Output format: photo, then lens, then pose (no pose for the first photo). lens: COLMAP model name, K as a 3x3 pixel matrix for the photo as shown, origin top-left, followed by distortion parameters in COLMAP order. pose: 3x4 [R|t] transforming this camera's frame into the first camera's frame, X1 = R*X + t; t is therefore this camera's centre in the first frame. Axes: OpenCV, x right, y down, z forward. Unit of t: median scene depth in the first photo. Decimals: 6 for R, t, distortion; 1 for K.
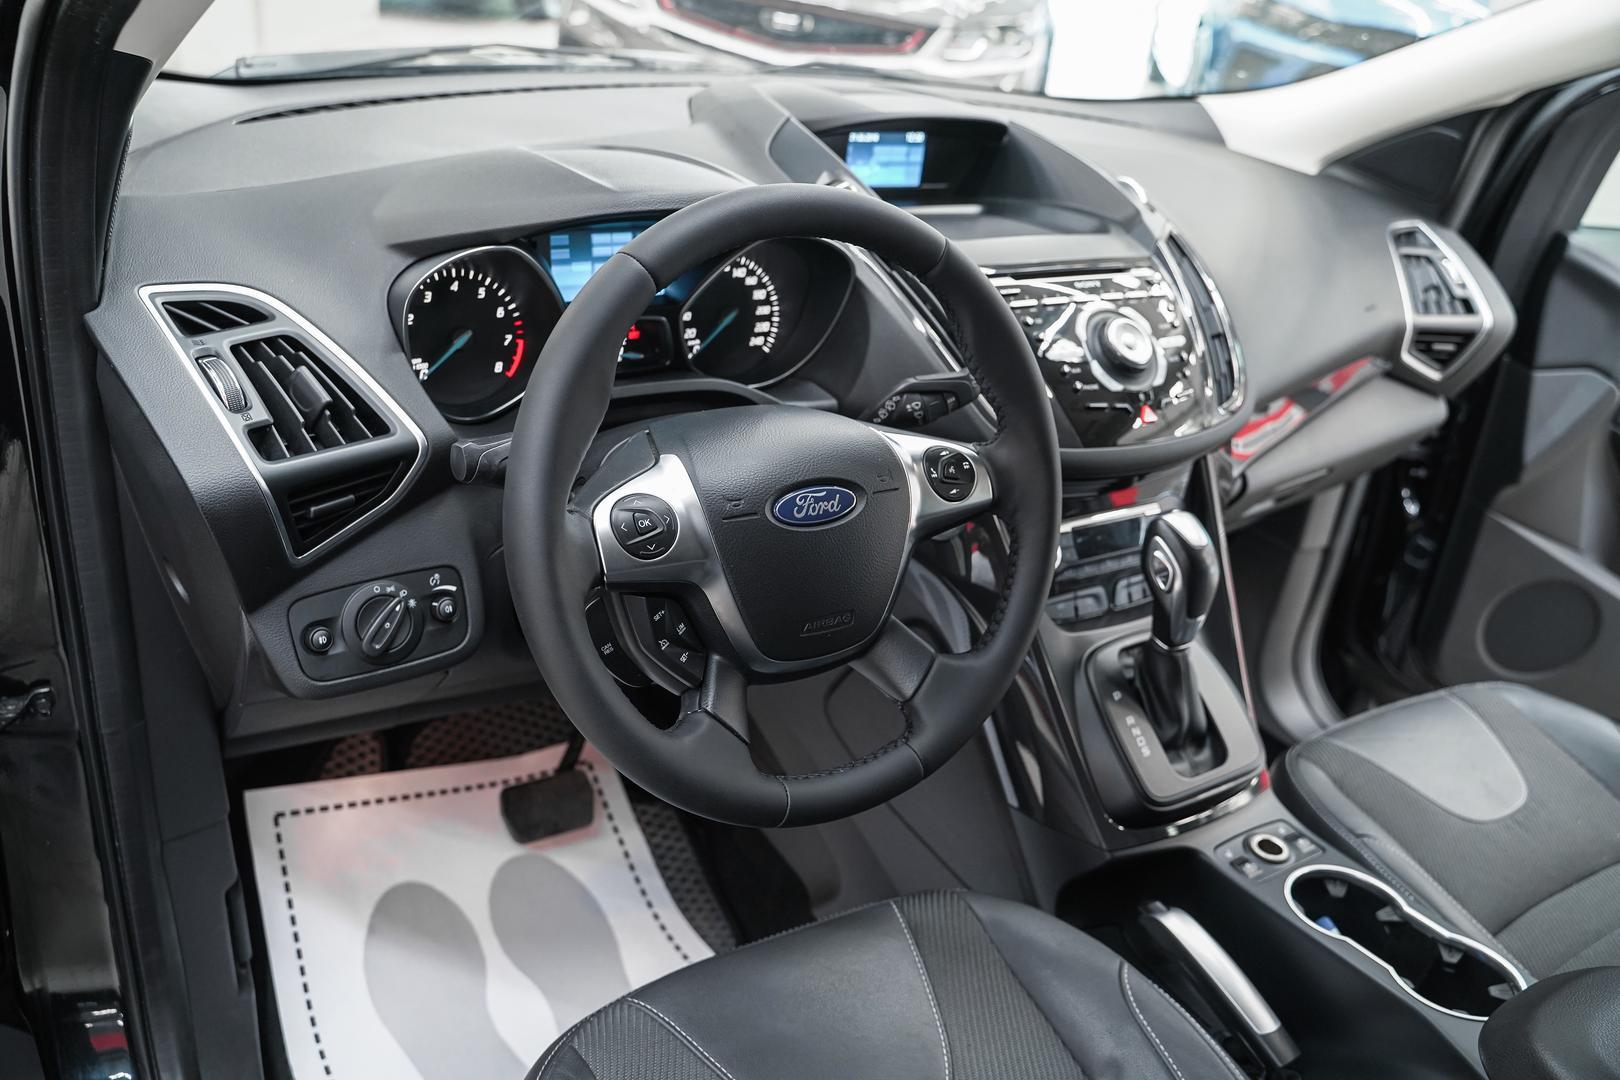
lens RADIAL K [[1324.0, 0, 817.8], [0, 1324.0, 536.5], [0, 0, 1]] dist [-0.112625, 0.095107]
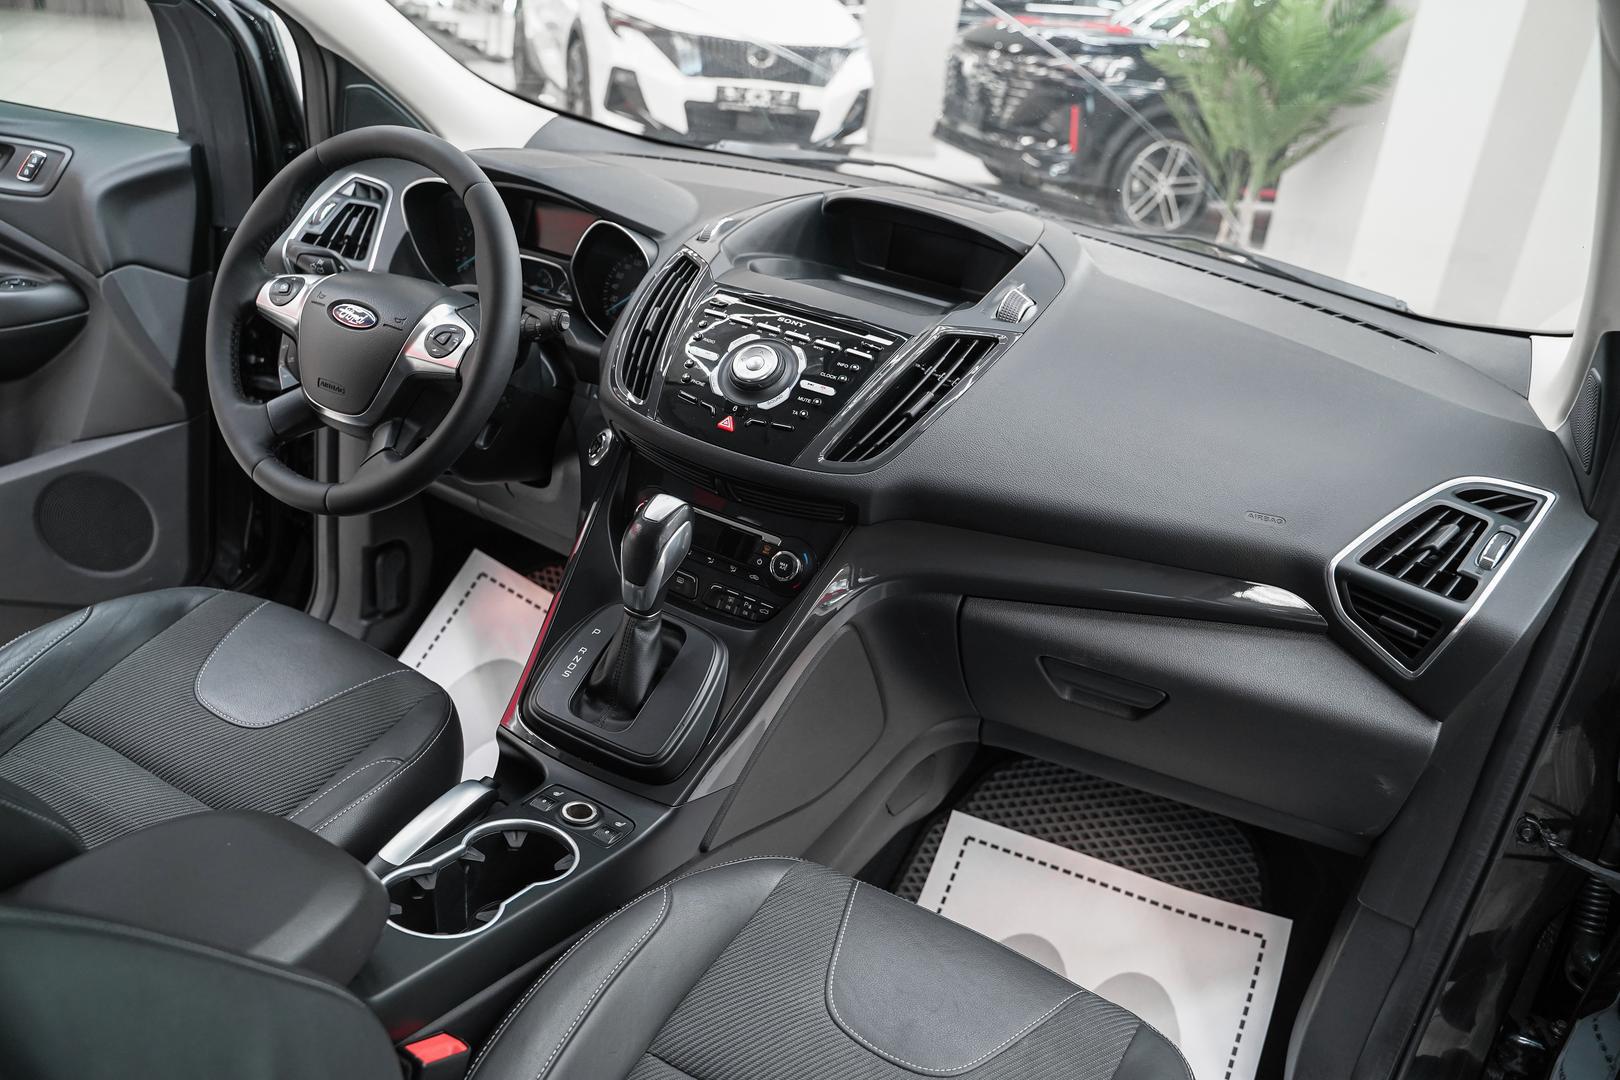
lens RADIAL K [[1324.0, 0, 817.8], [0, 1324.0, 536.5], [0, 0, 1]] dist [-0.112625, 0.095107]
pose [[0.479009, 0.294384, -0.826975, 1.070048], [-0.474791, 0.879278, 0.037990, -0.074743], [0.738325, 0.374442, 0.560953, 0.400214]]
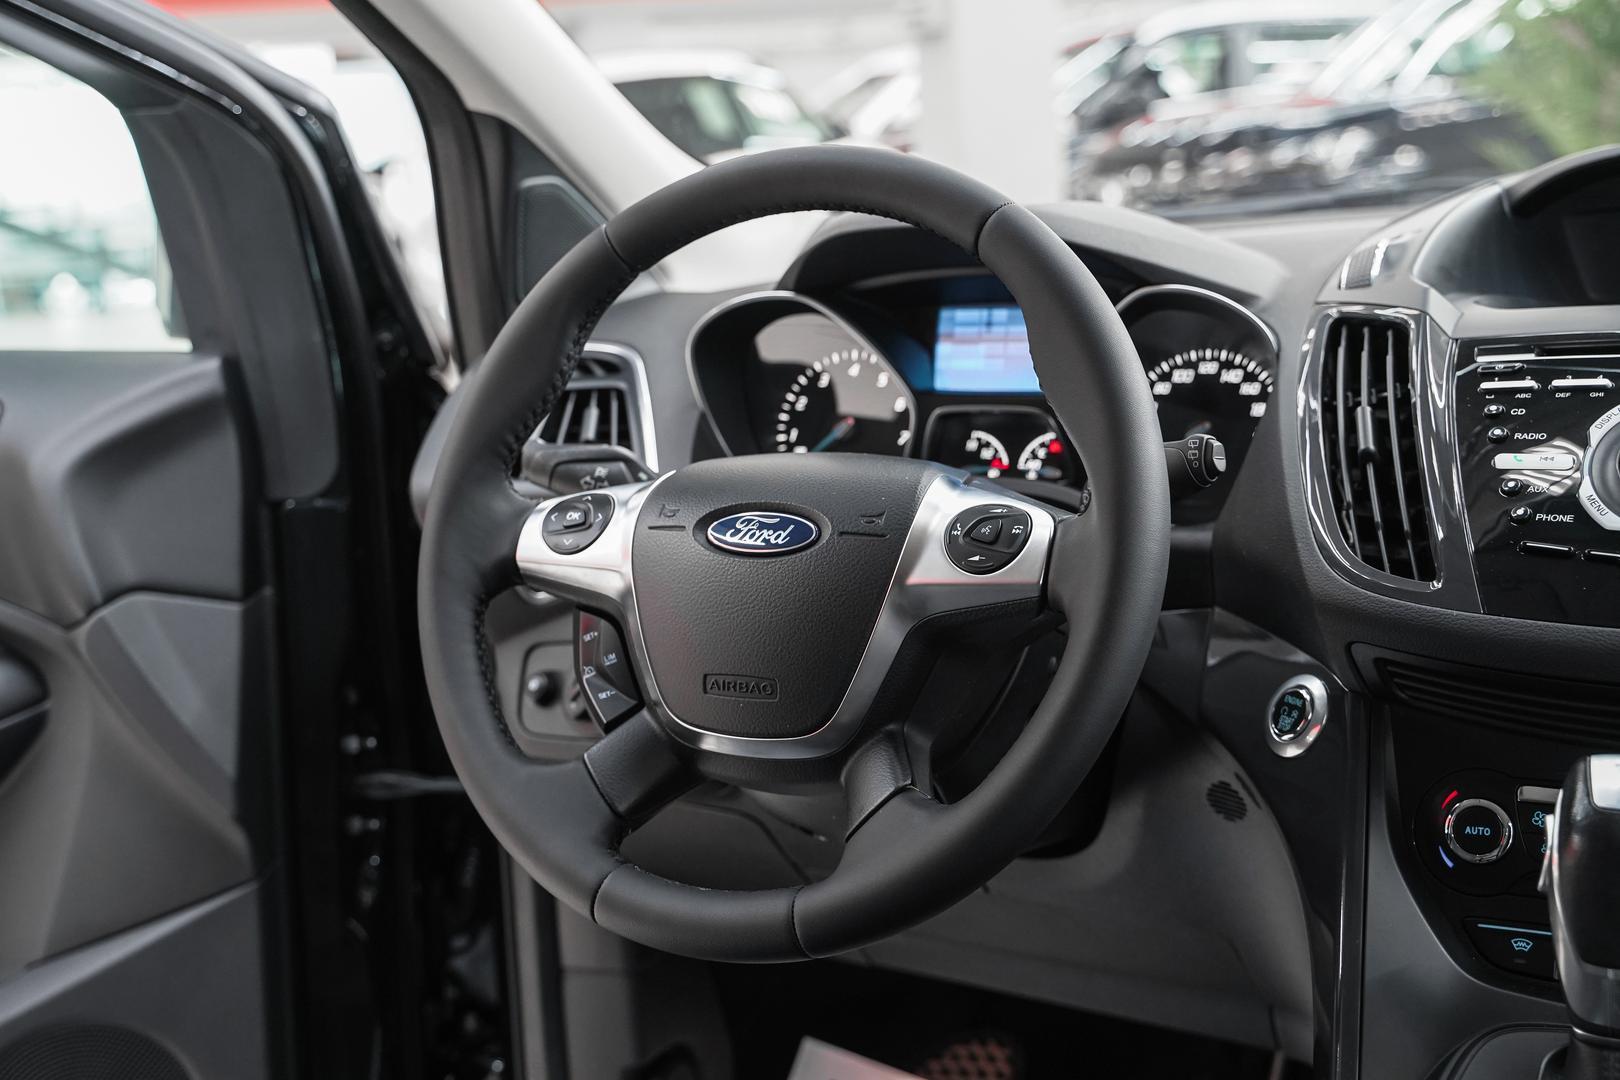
lens RADIAL K [[2039.3, 0, 789.1], [0, 2039.3, 507.7], [0, 0, 1]] dist [0.022260, 0.017716]
pose [[0.472241, -0.005002, -0.881456, 0.678116], [-0.302335, 0.938405, -0.167301, 0.100754], [0.827999, 0.345502, 0.441641, 0.308252]]
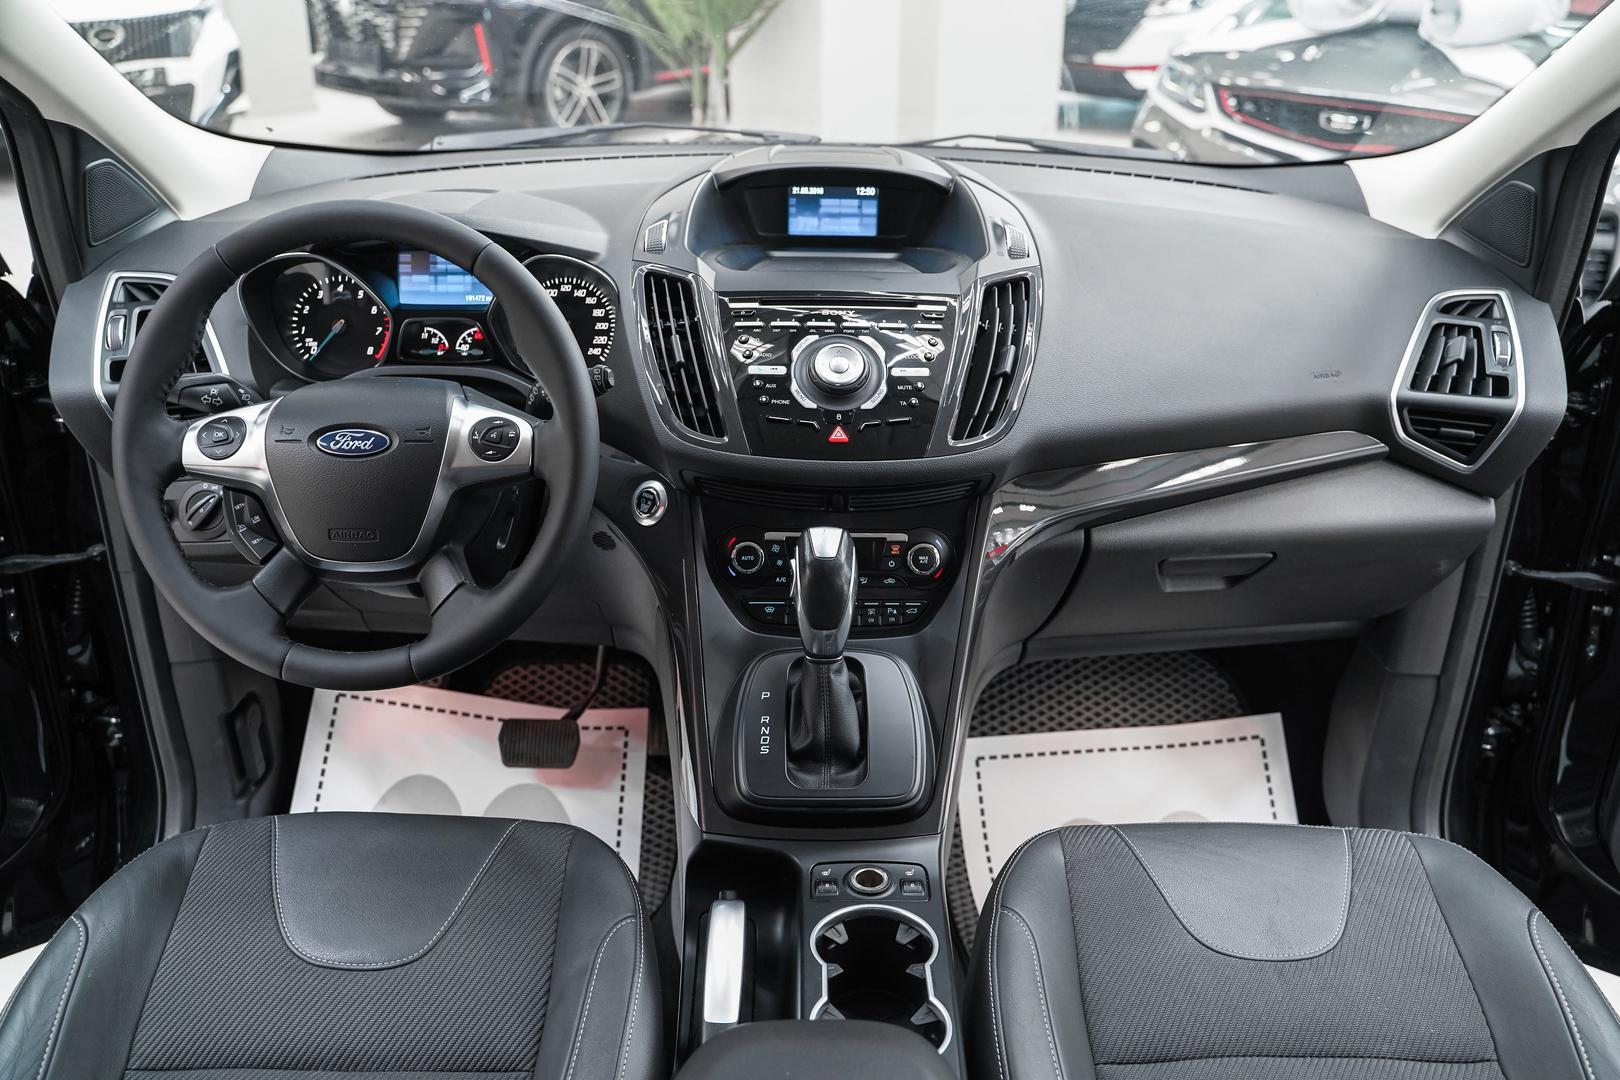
lens RADIAL K [[1342.0, 0, 839.7], [0, 1342.0, 521.5], [0, 0, 1]] dist [-0.111843, 0.075627]
pose [[0.845453, 0.115353, -0.521443, 0.700173], [-0.166324, 0.984708, -0.051837, 0.026271], [0.507490, 0.130554, 0.851710, 0.091617]]
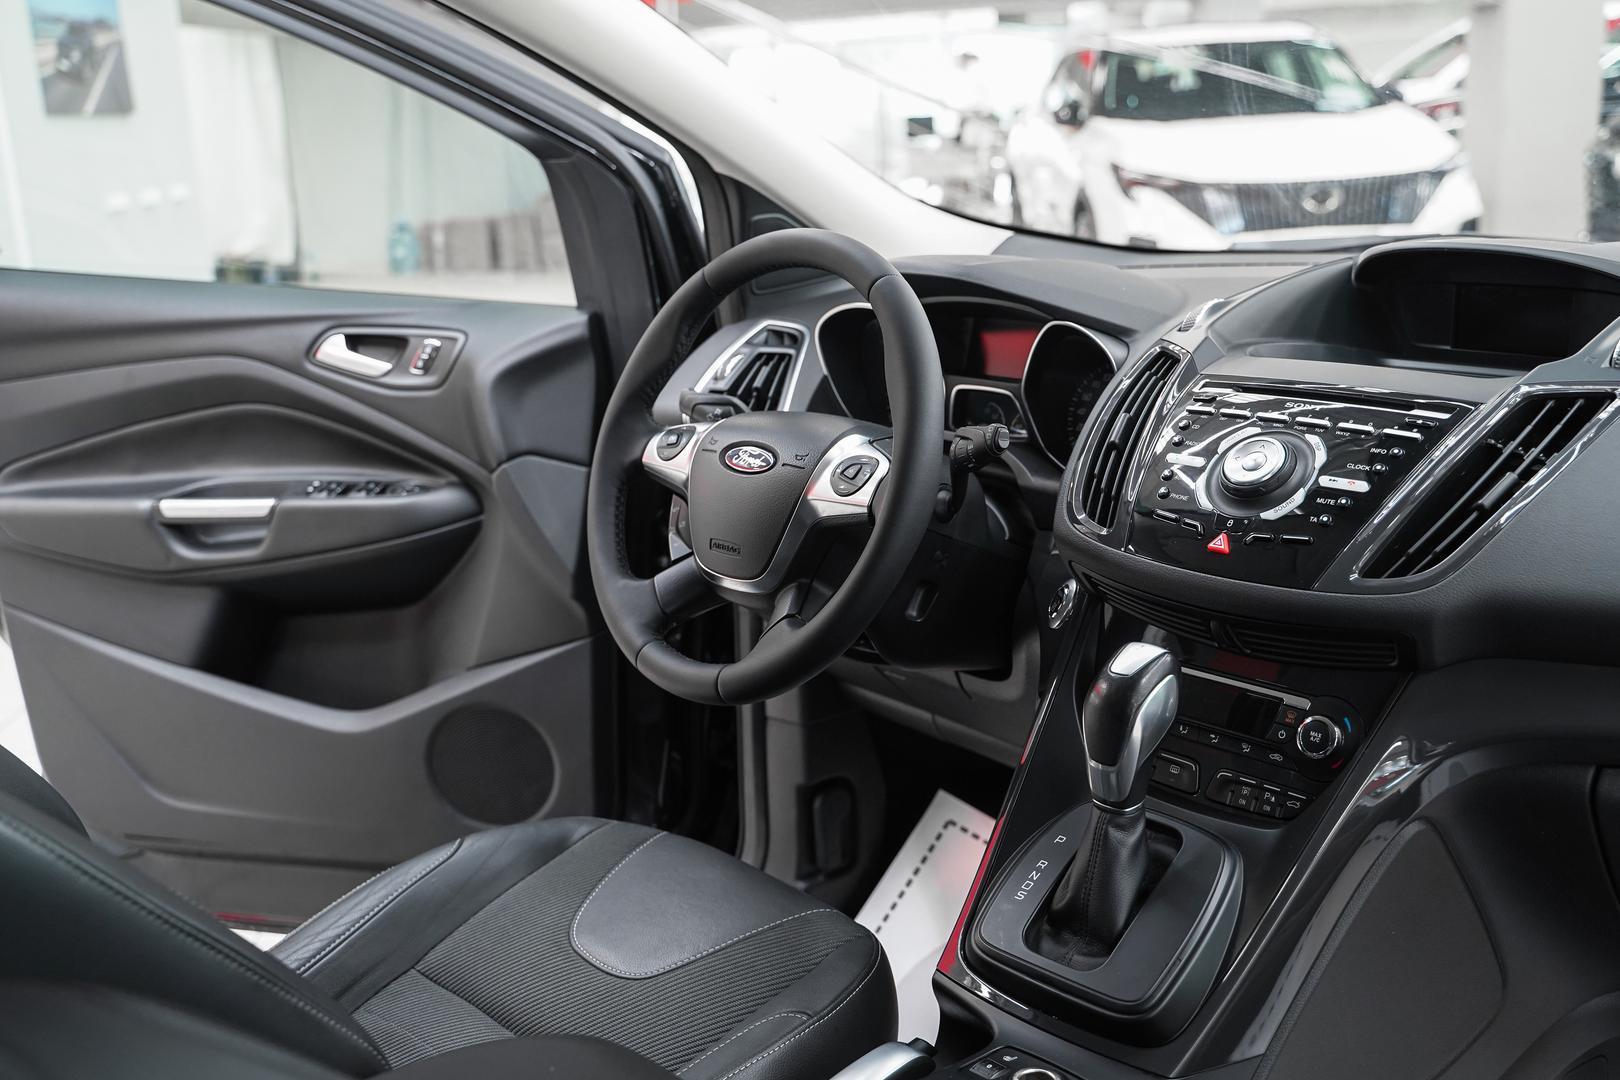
lens RADIAL K [[1698.6, 0, 810.0], [0, 1698.6, 540.0], [0, 0, 1]] dist [-0.015134, 0.013770]
pose [[0.155628, 0.107978, -0.981897, 1.075451], [-0.411783, 0.910615, 0.034872, -0.022225], [0.897895, 0.398901, 0.186180, 0.494157]]
